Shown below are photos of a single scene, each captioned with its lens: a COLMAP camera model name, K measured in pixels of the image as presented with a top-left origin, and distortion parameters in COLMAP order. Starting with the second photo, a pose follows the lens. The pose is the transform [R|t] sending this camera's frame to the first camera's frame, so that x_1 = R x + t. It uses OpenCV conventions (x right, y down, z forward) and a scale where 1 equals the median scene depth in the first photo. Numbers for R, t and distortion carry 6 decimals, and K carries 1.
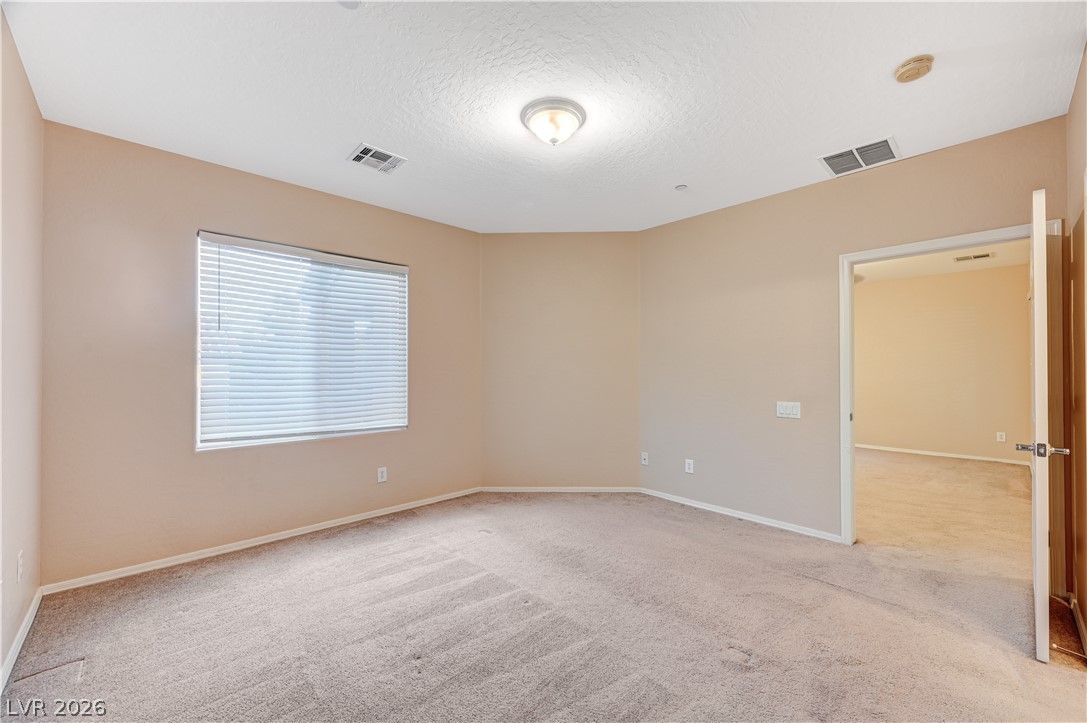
lens RADIAL K [[436.6, 0, 540.9], [0, 436.6, 366.8], [0, 0, 1]] dist [0.003127, 0.000711]
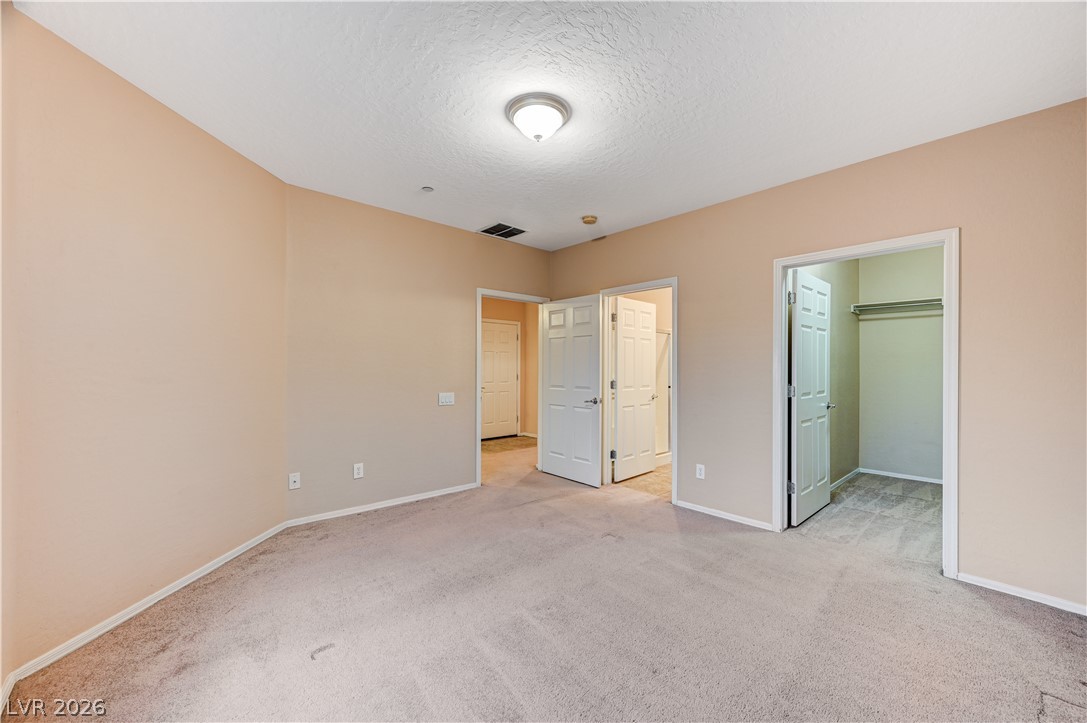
lens RADIAL K [[436.6, 0, 553.5], [0, 436.6, 364.5], [0, 0, 1]] dist [0.003127, 0.000711]
pose [[0.004075, -0.001261, 0.999991, -0.815207], [-0.010082, 0.999948, 0.001302, -0.007475], [-0.999941, -0.010087, 0.004062, 0.800279]]
